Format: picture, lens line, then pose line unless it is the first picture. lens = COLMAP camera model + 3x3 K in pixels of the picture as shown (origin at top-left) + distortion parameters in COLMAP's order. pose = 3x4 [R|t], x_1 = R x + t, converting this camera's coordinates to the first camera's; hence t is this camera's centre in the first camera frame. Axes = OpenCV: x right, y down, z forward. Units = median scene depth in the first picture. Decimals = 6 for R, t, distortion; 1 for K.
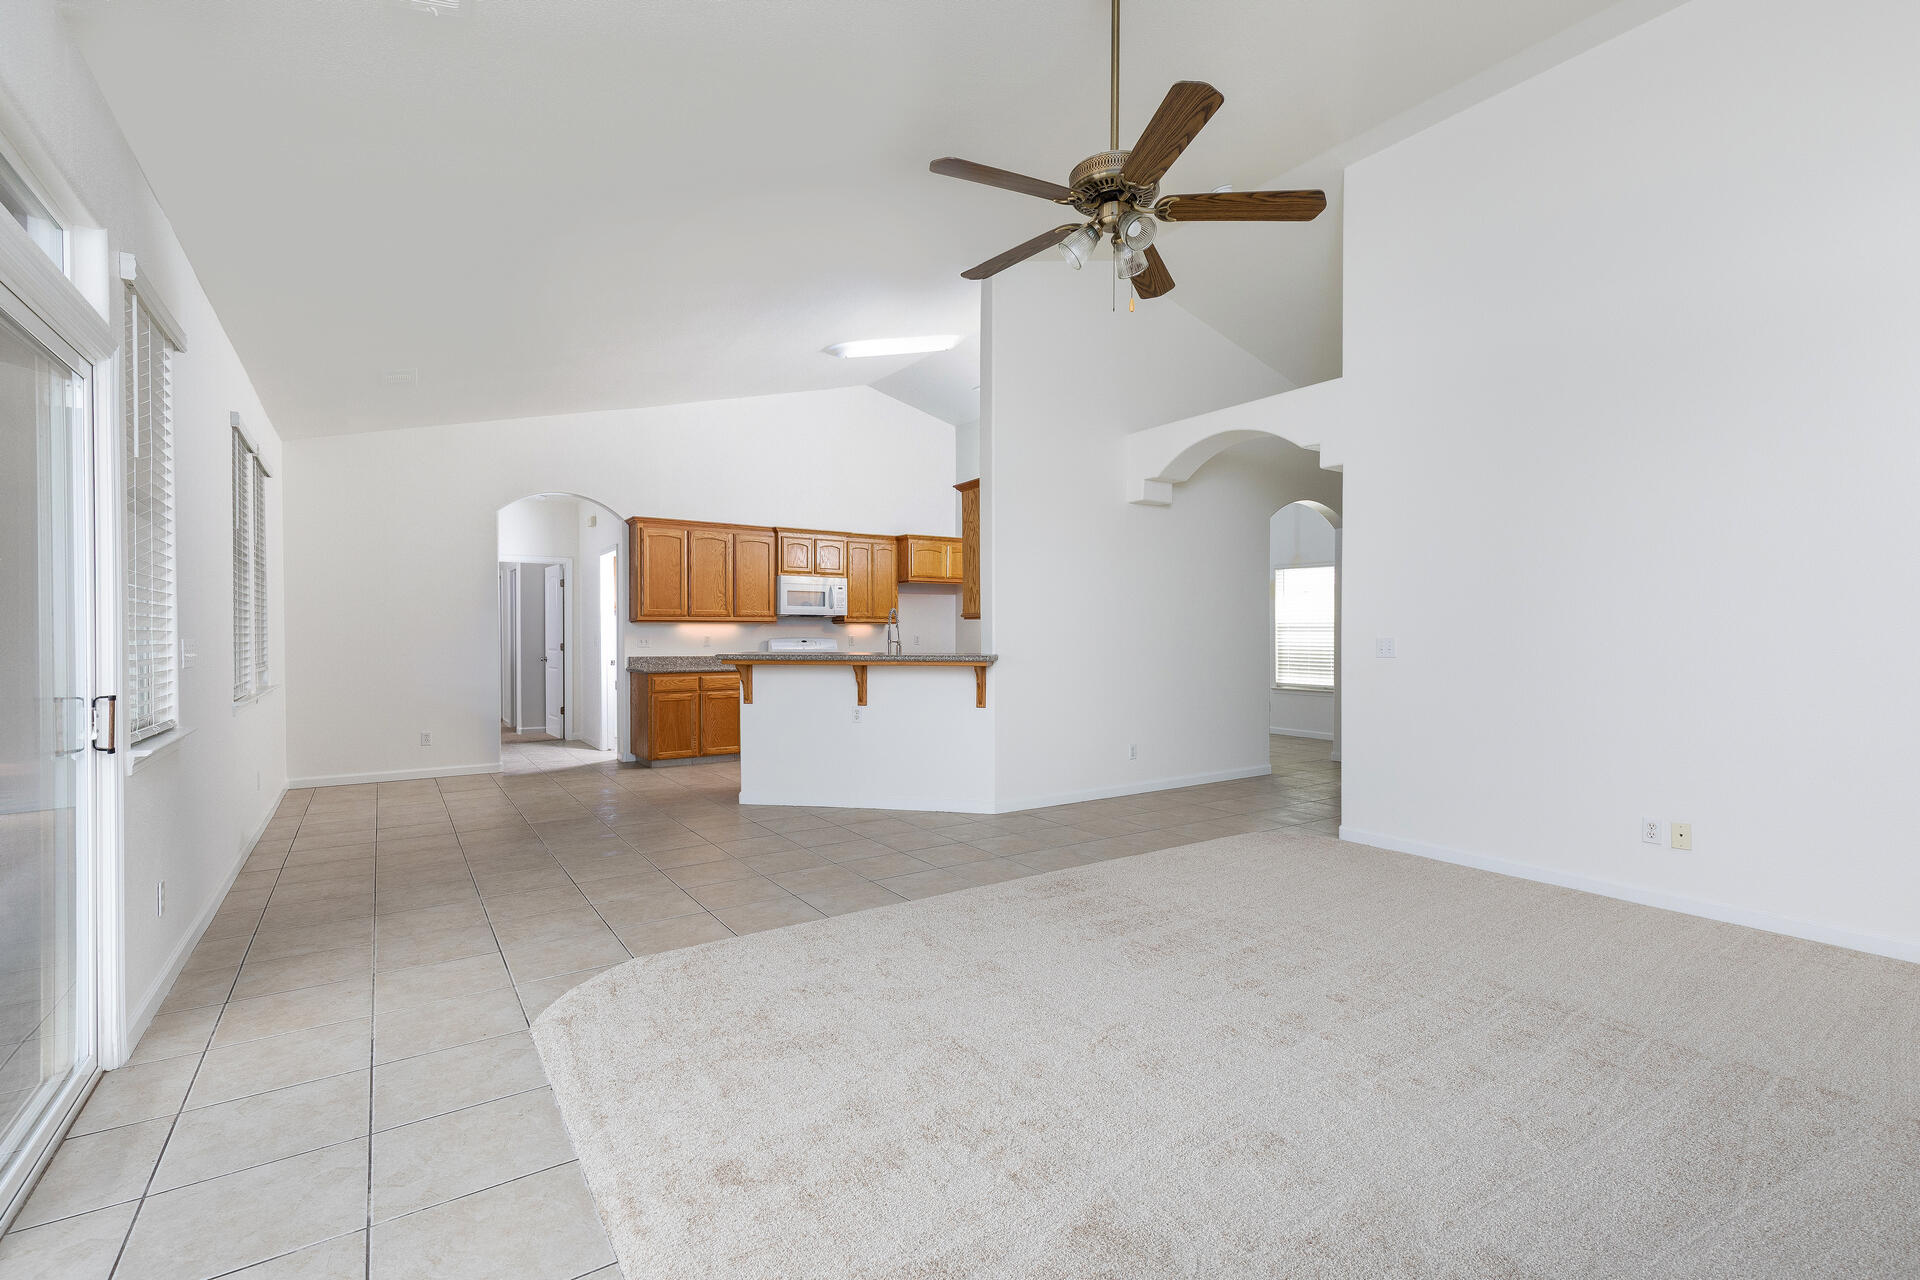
lens RADIAL K [[874.5, 0, 973.8], [0, 874.5, 626.6], [0, 0, 1]] dist [0.005094, 0.000355]
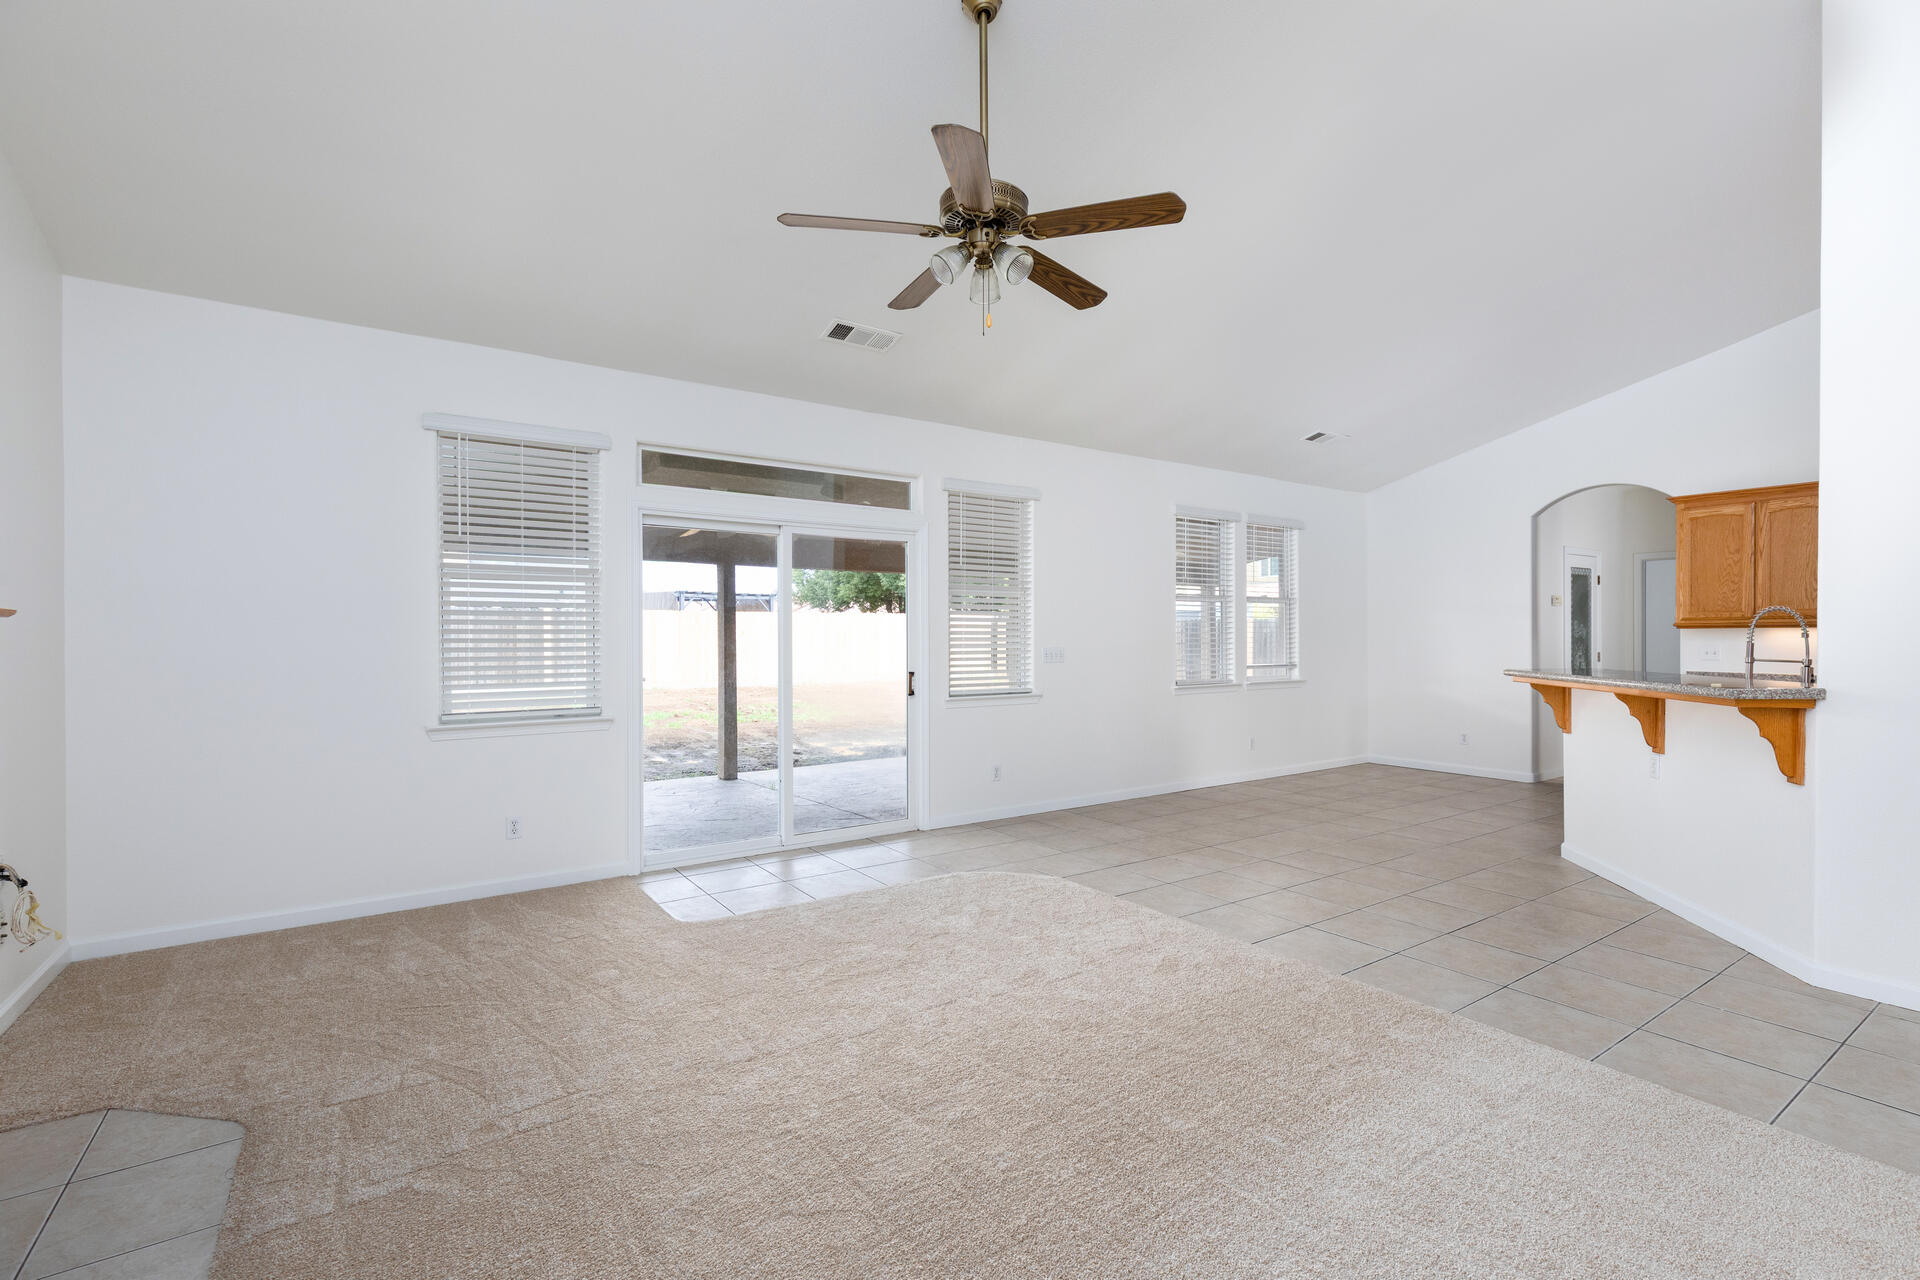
lens RADIAL K [[874.5, 0, 973.8], [0, 874.5, 626.6], [0, 0, 1]] dist [0.005094, 0.000355]
pose [[0.021252, -0.005042, -0.999761, 0.549154], [0.000275, 0.999987, -0.005037, -0.005854], [0.999774, -0.000168, 0.021253, 0.462066]]
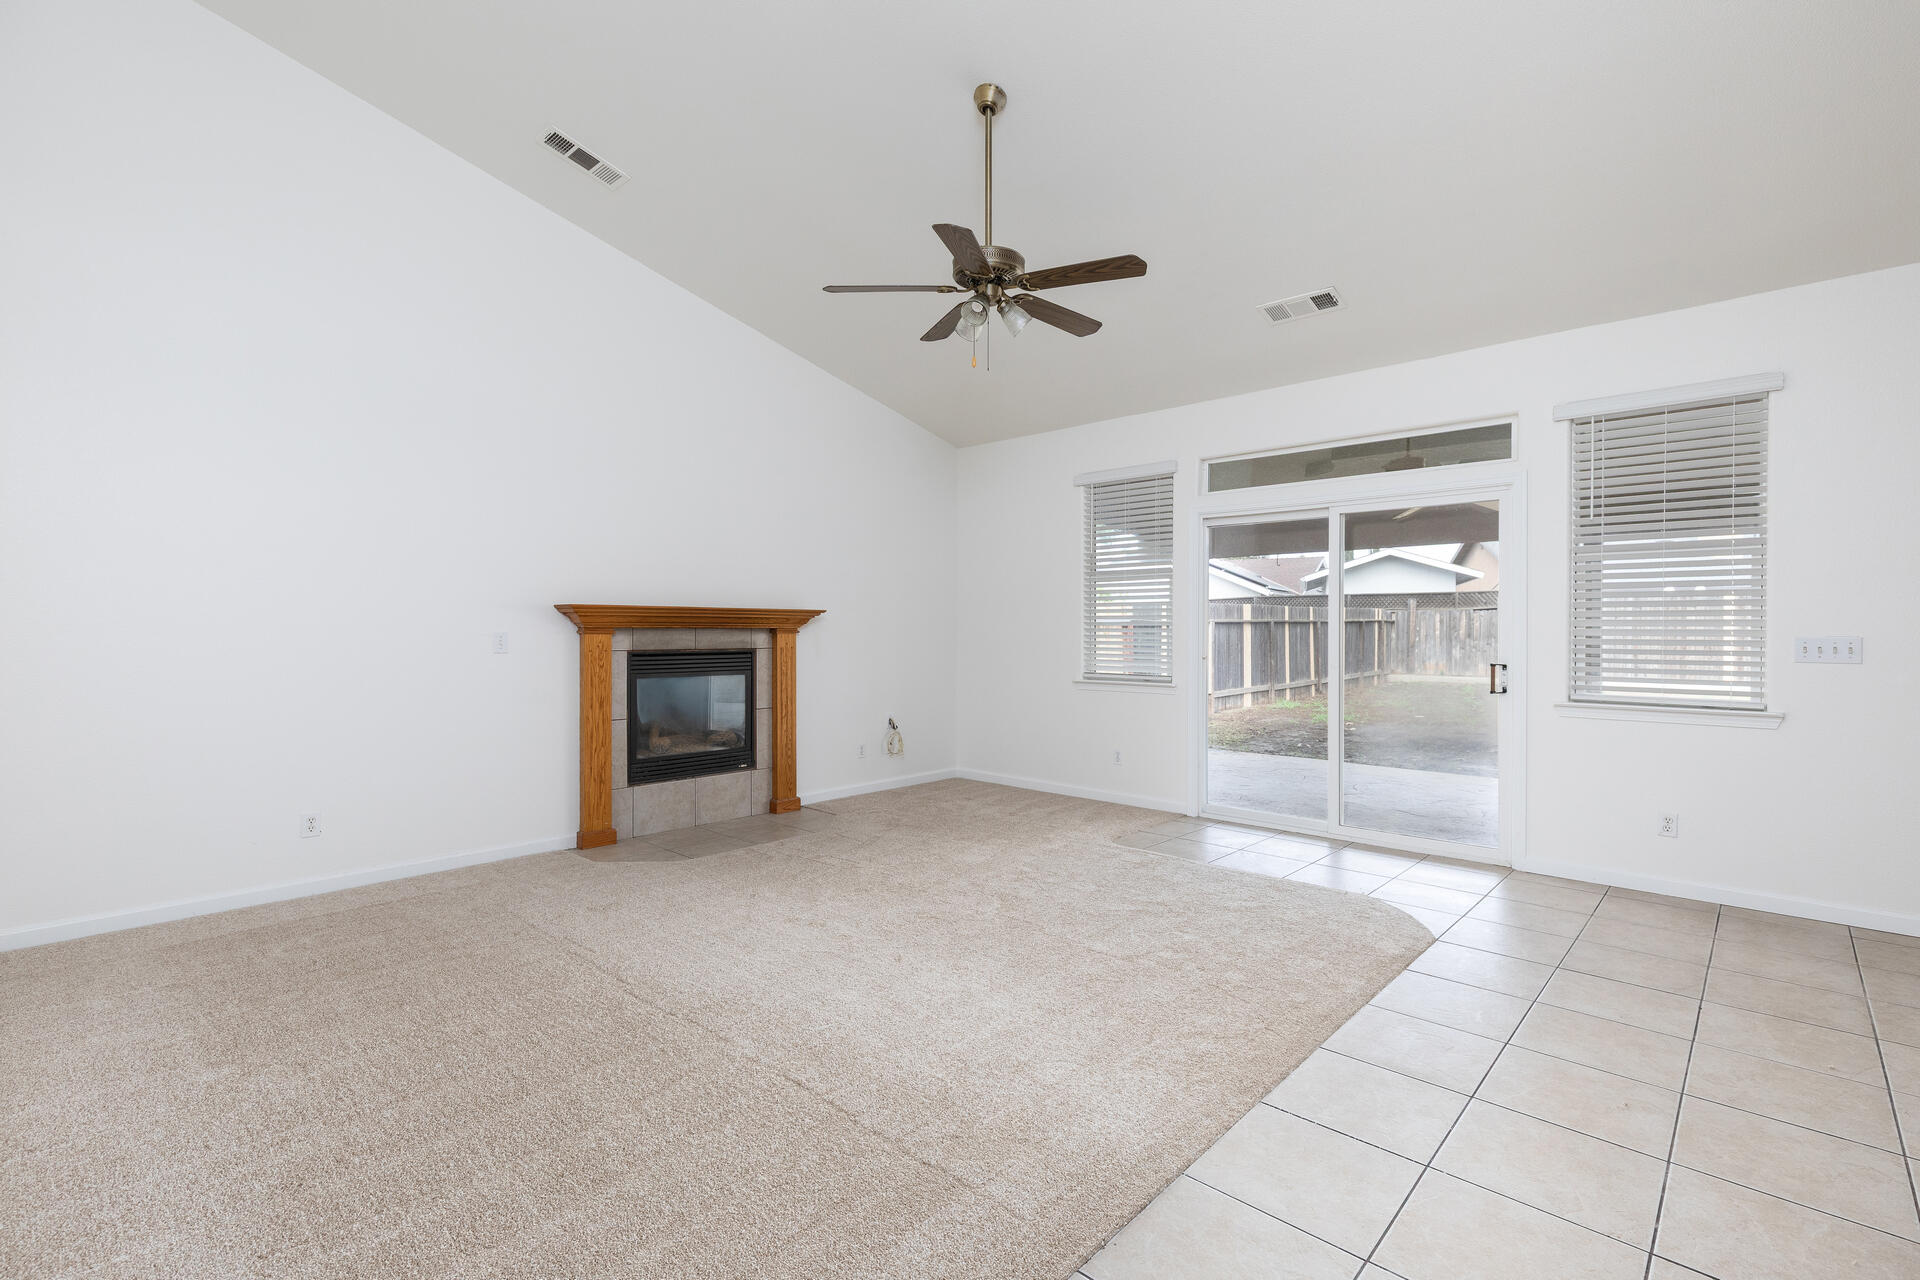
lens RADIAL K [[874.5, 0, 973.8], [0, 874.5, 626.6], [0, 0, 1]] dist [0.005094, 0.000355]
pose [[-0.975430, 0.003495, -0.220282, 0.391929], [0.003790, 0.999992, -0.000920, -0.000656], [0.220277, -0.001732, -0.975436, 0.729531]]
